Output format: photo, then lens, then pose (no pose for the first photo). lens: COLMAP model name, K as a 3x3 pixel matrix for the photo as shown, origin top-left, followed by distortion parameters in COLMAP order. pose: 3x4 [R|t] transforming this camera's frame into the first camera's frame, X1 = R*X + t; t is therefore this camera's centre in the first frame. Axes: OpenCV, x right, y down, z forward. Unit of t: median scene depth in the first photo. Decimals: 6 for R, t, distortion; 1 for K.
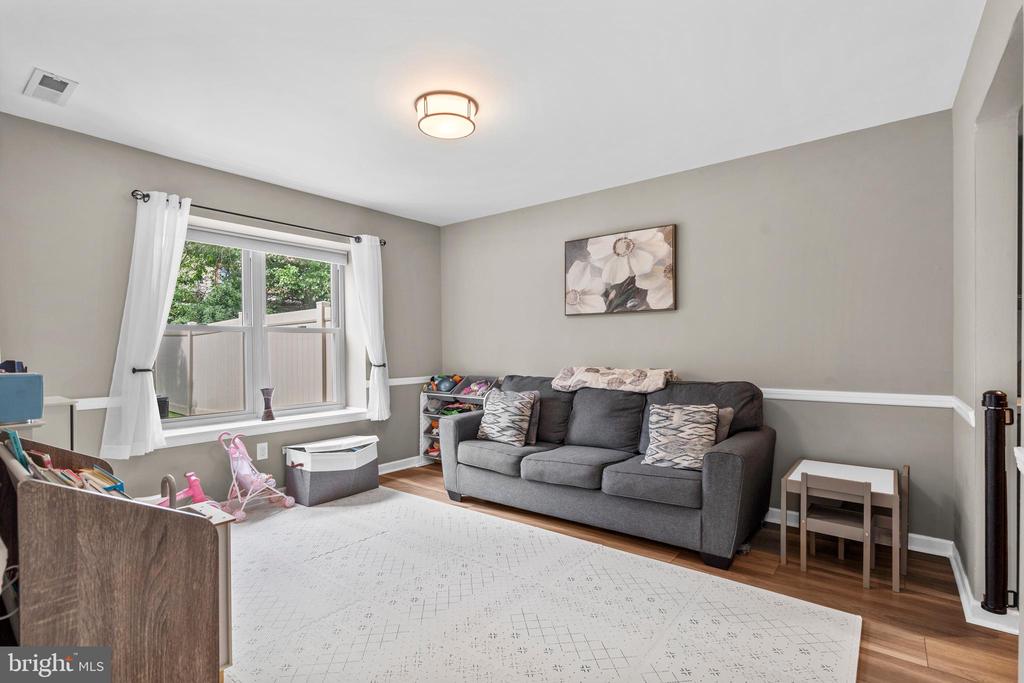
lens RADIAL K [[477.0, 0, 511.7], [0, 477.0, 347.1], [0, 0, 1]] dist [-0.005608, 0.004088]
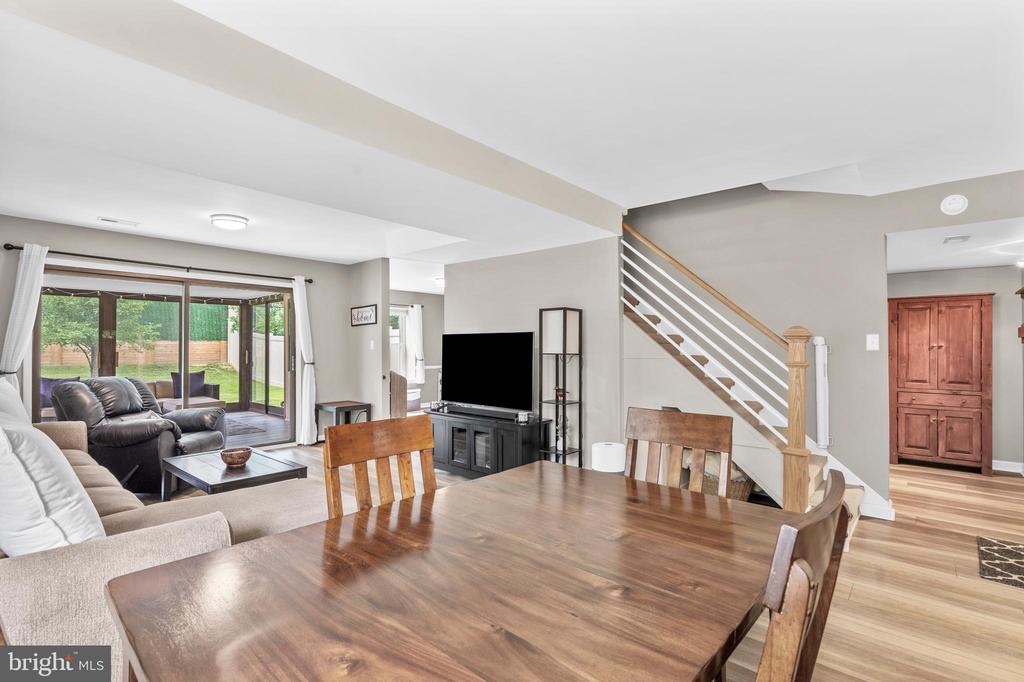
lens RADIAL K [[477.0, 0, 510.0], [0, 477.0, 340.8], [0, 0, 1]] dist [-0.005608, 0.004088]
pose [[0.998566, 0.005948, -0.053207, 0.301352], [-0.006680, 0.999885, -0.013596, -0.028364], [0.053121, 0.013932, 0.998491, -1.399335]]
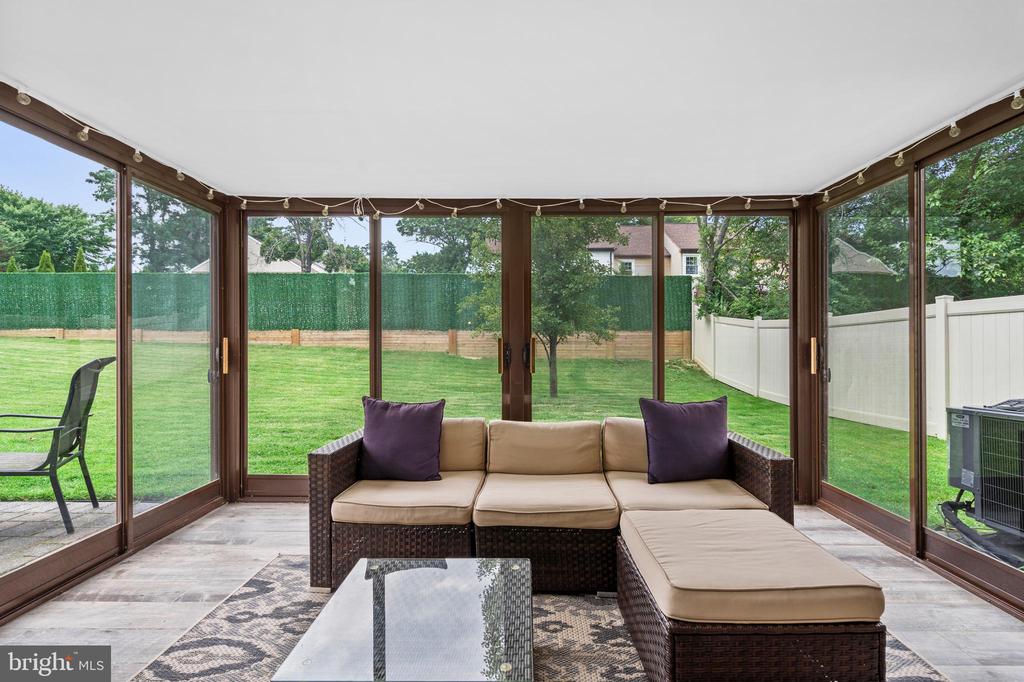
lens RADIAL K [[477.0, 0, 514.2], [0, 477.0, 338.8], [0, 0, 1]] dist [-0.005608, 0.004088]
pose [[0.614670, 0.006045, -0.788762, -0.761254], [-0.010037, 0.999950, -0.000158, 0.002696], [0.788721, 0.008014, 0.614699, -0.082323]]
